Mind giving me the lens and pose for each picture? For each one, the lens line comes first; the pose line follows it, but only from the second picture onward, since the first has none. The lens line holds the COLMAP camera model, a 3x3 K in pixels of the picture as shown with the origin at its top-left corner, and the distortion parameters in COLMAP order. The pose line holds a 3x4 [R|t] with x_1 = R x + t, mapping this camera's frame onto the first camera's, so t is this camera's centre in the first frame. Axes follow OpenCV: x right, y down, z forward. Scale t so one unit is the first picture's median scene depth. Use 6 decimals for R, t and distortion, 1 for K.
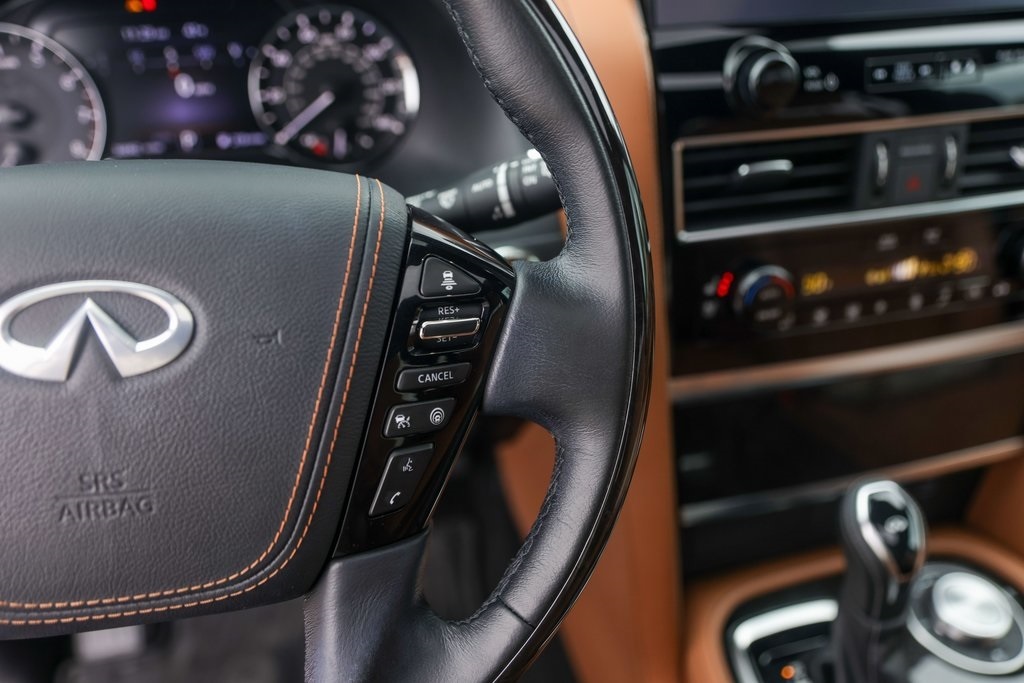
lens RADIAL K [[813.3, 0, 512.0], [0, 813.3, 341.5], [0, 0, 1]] dist [-0.004578, 0.005720]
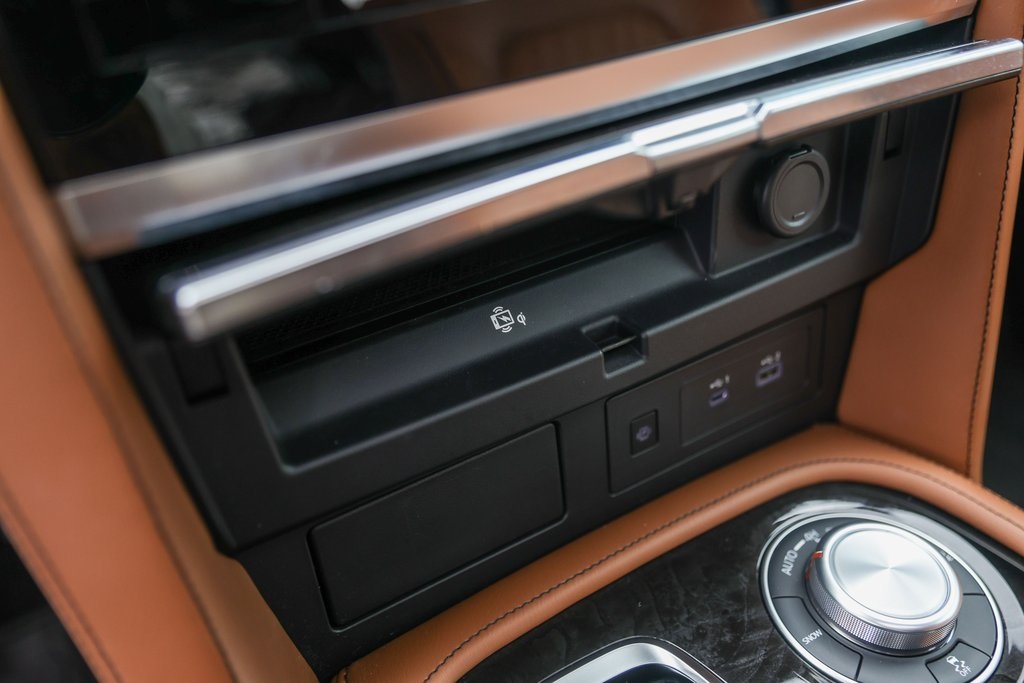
lens RADIAL K [[901.1, 0, 512.0], [0, 901.1, 341.5], [0, 0, 1]] dist [-0.006566, -0.000653]
pose [[0.958386, -0.192855, 0.210485, 0.291430], [0.187266, 0.981214, 0.046363, 0.131630], [-0.215472, -0.005017, 0.976497, 0.591509]]
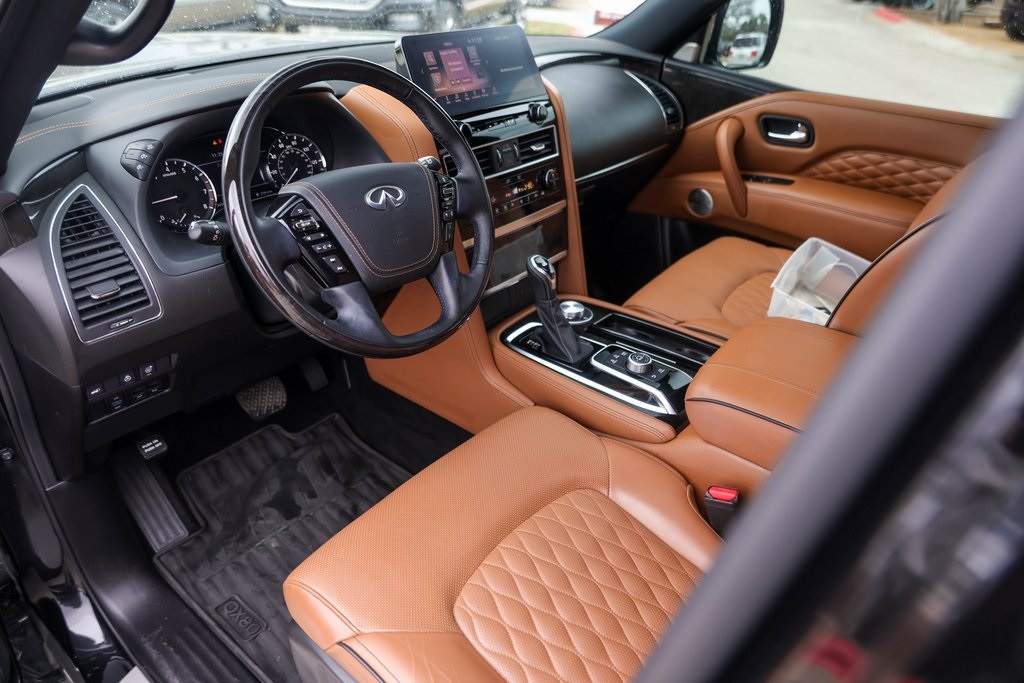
lens RADIAL K [[681.7, 0, 512.0], [0, 681.7, 341.5], [0, 0, 1]] dist [-0.020155, 0.016184]
pose [[0.812274, -0.292189, 0.504813, -0.943309], [0.338013, 0.941141, 0.000856, 0.427362], [-0.475350, 0.169938, 0.863228, -1.035751]]
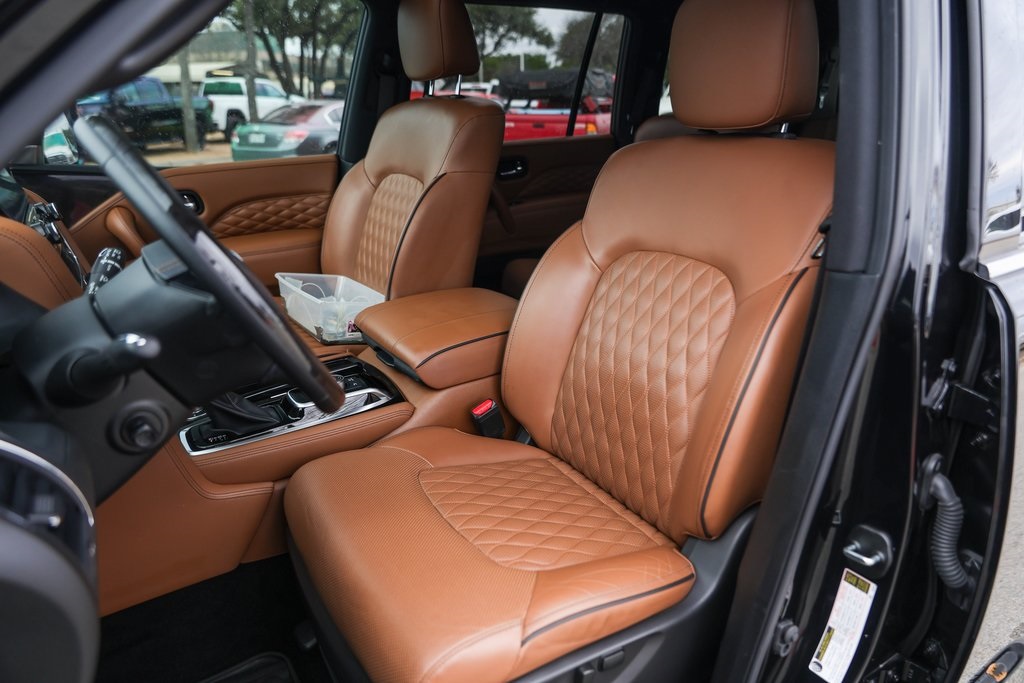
lens RADIAL K [[681.7, 0, 512.0], [0, 681.7, 341.5], [0, 0, 1]] dist [-0.020155, 0.016184]
pose [[-0.300922, -0.347817, 0.887958, -1.780516], [0.585882, 0.667248, 0.459915, -0.212460], [-0.752455, 0.658637, 0.002990, 0.163430]]
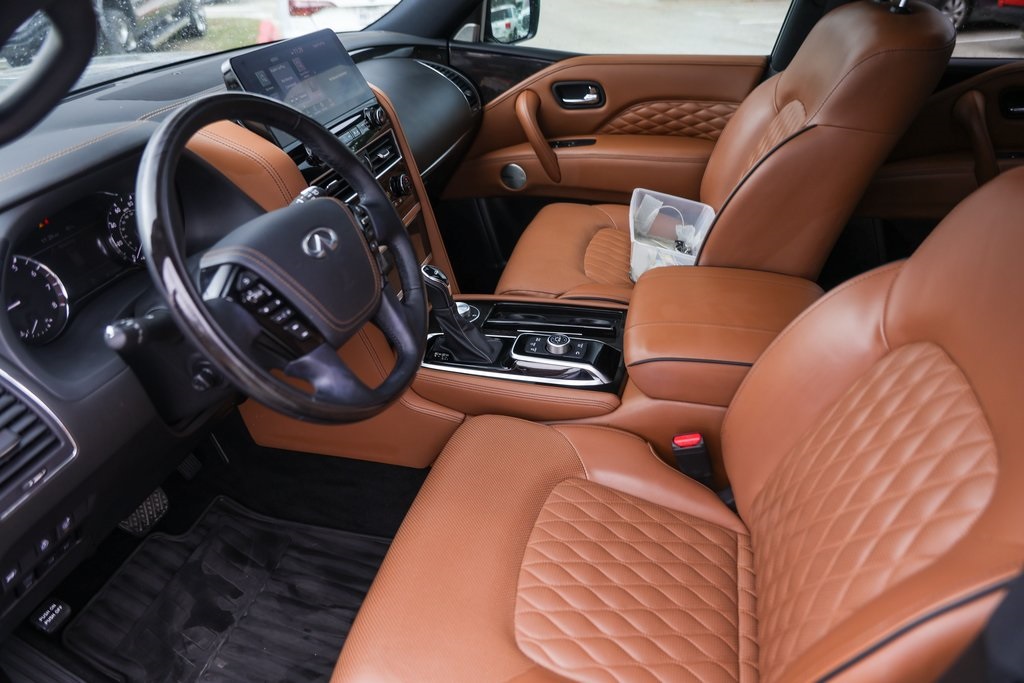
lens RADIAL K [[685.4, 0, 512.0], [0, 685.4, 341.5], [0, 0, 1]] dist [-0.026310, 0.020014]
pose [[0.488247, -0.490523, 0.721805, -1.216891], [0.556395, 0.812158, 0.175566, 0.136766], [-0.672339, 0.315889, 0.669459, -0.707830]]
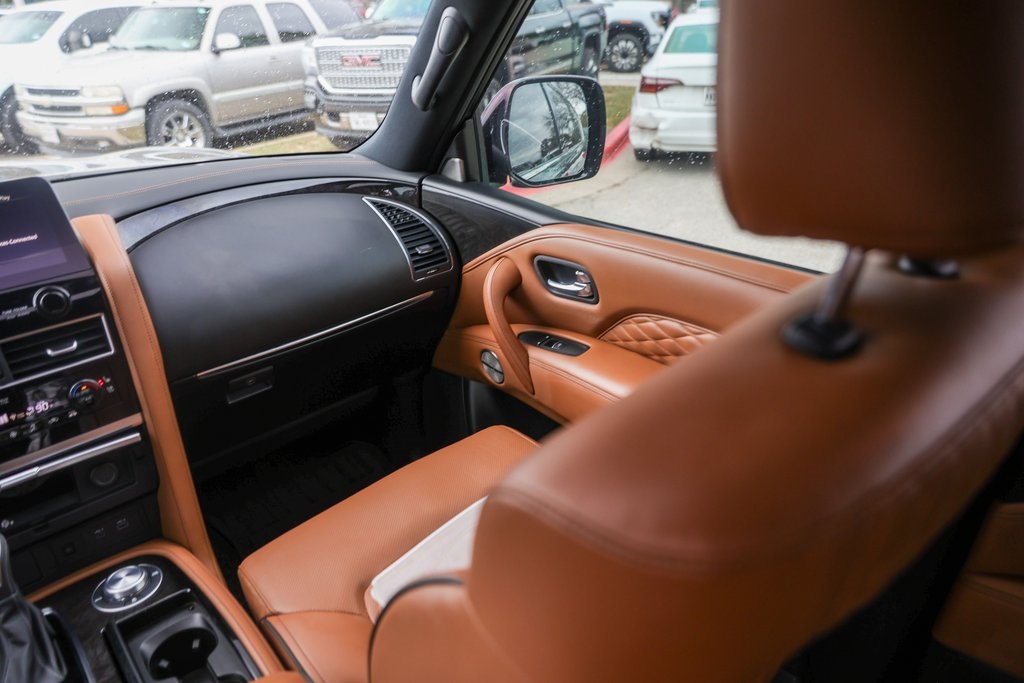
lens RADIAL K [[685.4, 0, 512.0], [0, 685.4, 341.5], [0, 0, 1]] dist [-0.026310, 0.020014]
pose [[0.894409, -0.248744, 0.371698, 1.072276], [0.317054, 0.938798, -0.134668, 0.359220], [-0.315451, 0.238296, 0.918534, -0.974181]]
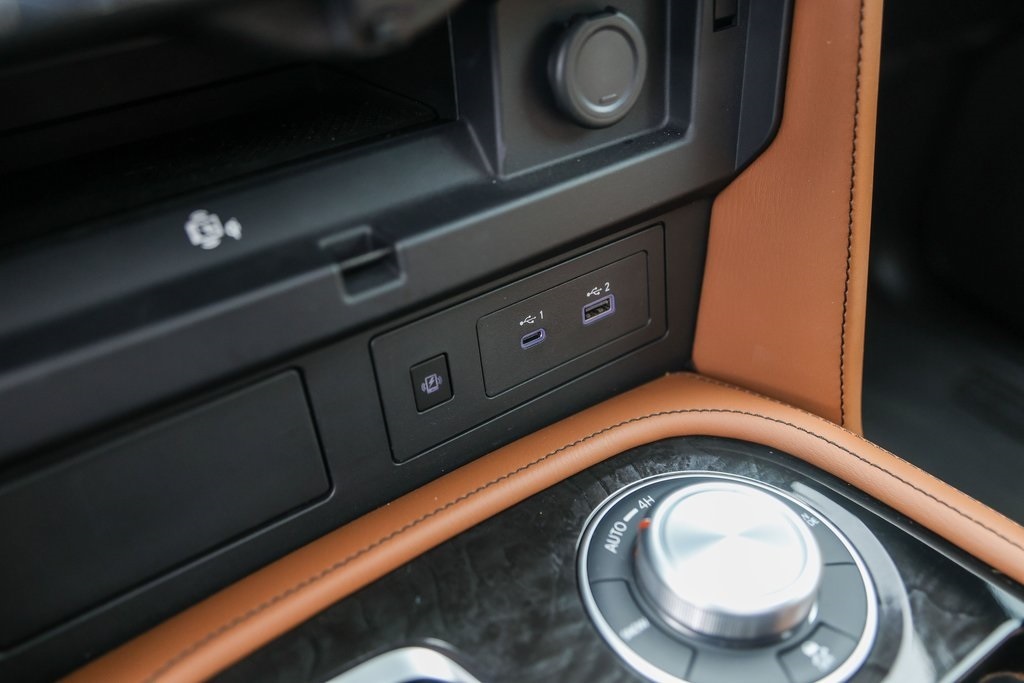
lens RADIAL K [[893.1, 0, 512.0], [0, 893.1, 341.5], [0, 0, 1]] dist [-0.013343, -0.013966]
pose [[0.936919, -0.228452, 0.264561, 0.435451], [0.223653, 0.973459, 0.048550, 0.215666], [-0.268630, 0.013683, 0.963146, 0.714952]]
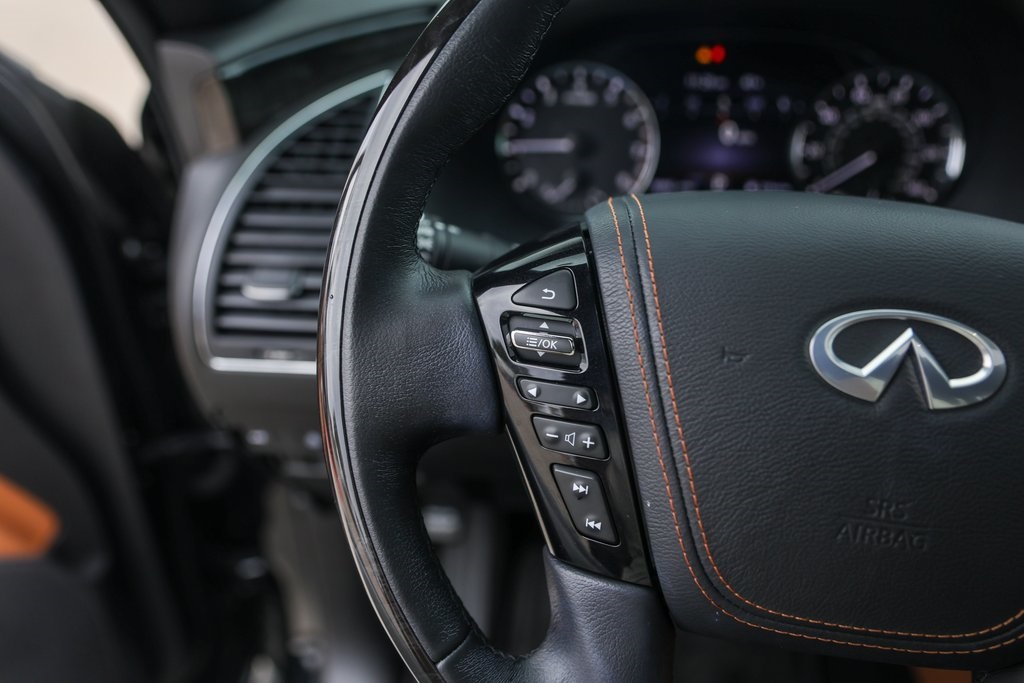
lens RADIAL K [[813.3, 0, 512.0], [0, 813.3, 341.5], [0, 0, 1]] dist [-0.004578, 0.005720]
pose [[0.941697, 0.166056, -0.292630, -0.333784], [-0.186946, 0.981352, -0.044723, 0.049748], [0.279747, 0.096822, 0.955179, -0.052327]]
